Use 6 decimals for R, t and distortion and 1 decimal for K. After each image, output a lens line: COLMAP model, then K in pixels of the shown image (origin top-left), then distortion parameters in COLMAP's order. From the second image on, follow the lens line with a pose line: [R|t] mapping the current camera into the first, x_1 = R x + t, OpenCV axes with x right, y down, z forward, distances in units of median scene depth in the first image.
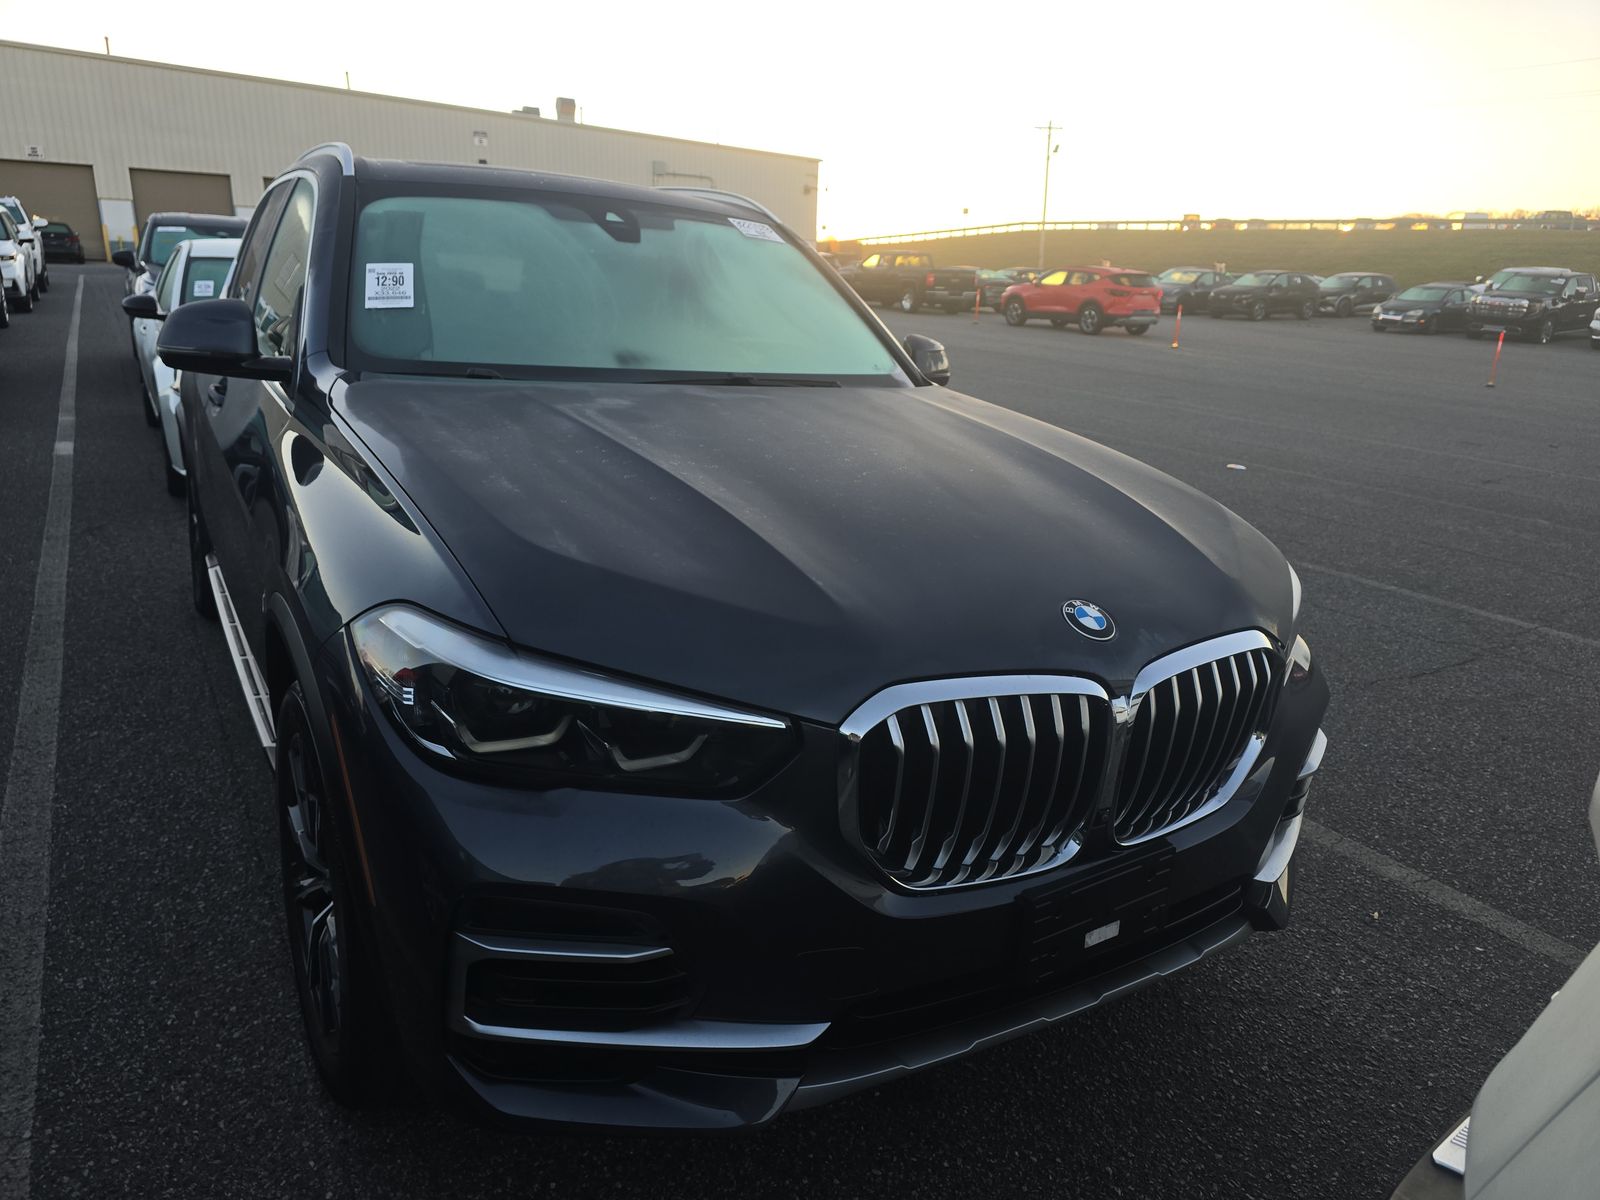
lens RADIAL K [[1105.8, 0, 799.5], [0, 1105.8, 598.6], [0, 0, 1]] dist [0.039269, -0.034185]
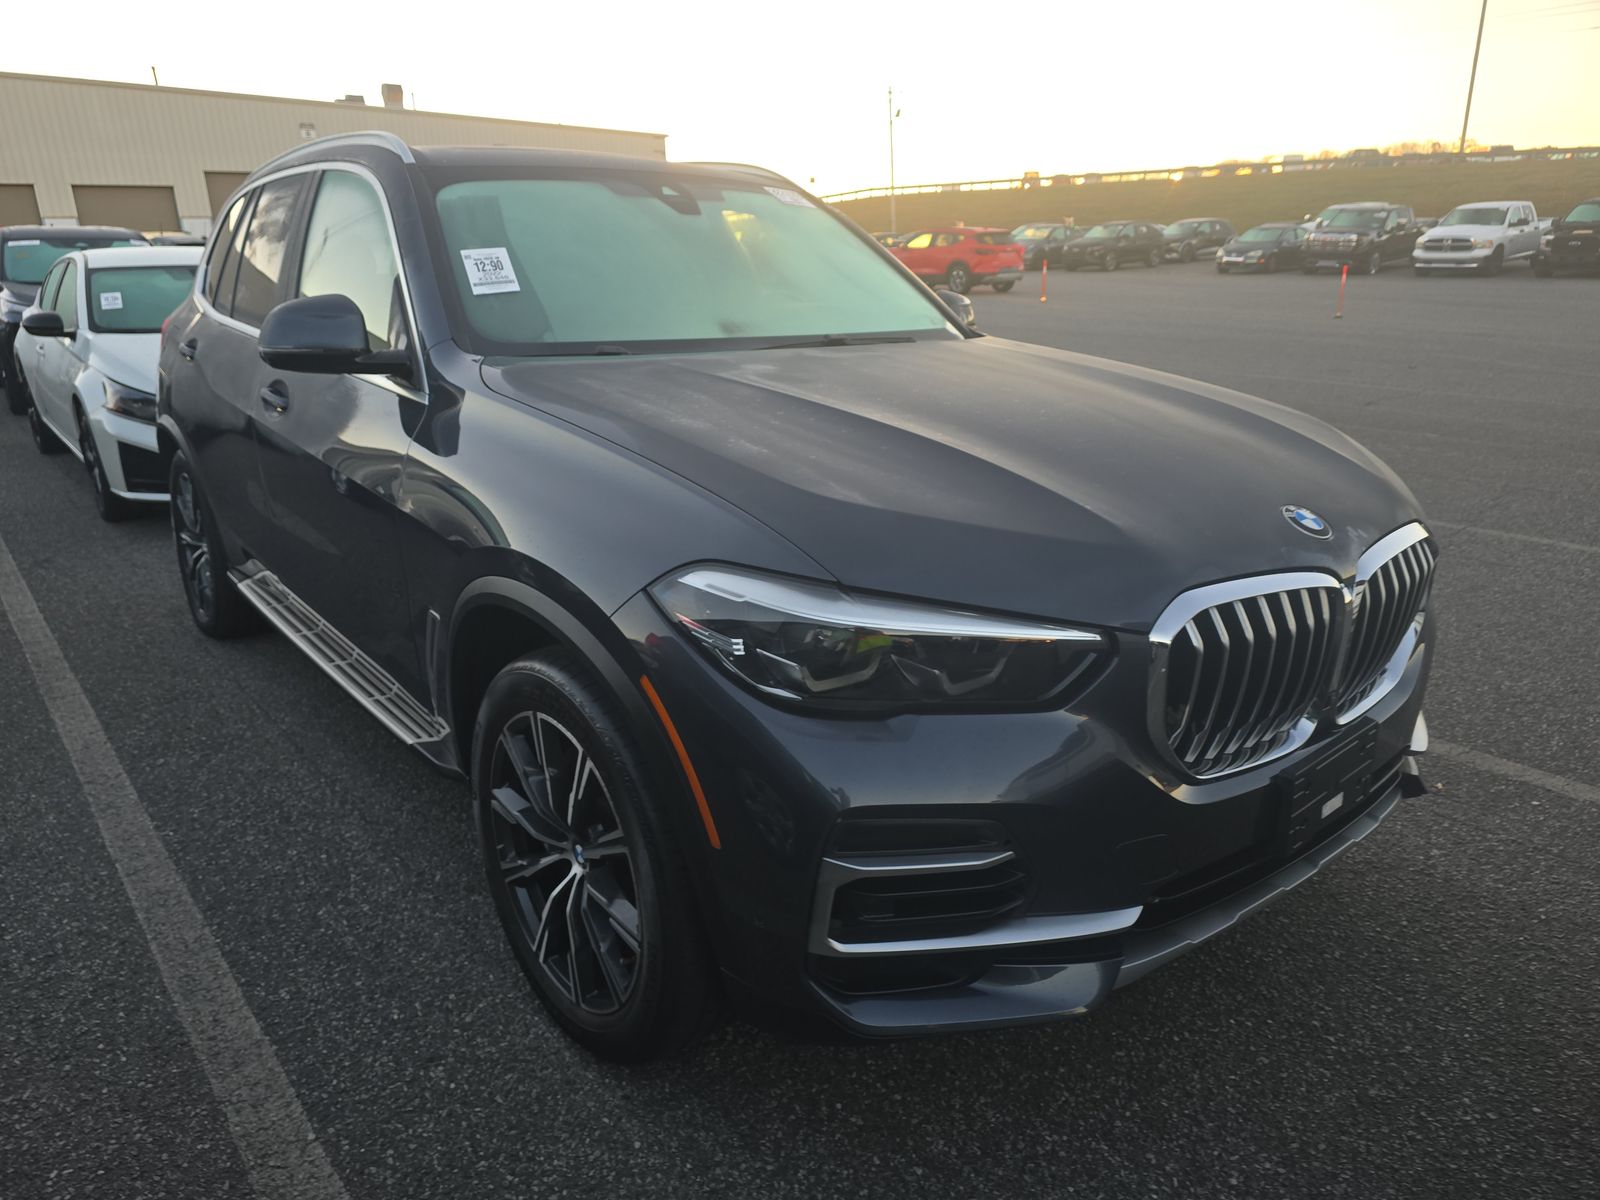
lens RADIAL K [[1105.8, 0, 803.6], [0, 1105.8, 602.3], [0, 0, 1]] dist [0.039269, -0.034185]
pose [[0.988916, -0.097813, 0.111700, -0.209755], [0.095196, 0.995049, 0.028538, 0.011179], [-0.113938, -0.017588, 0.993332, -0.023243]]
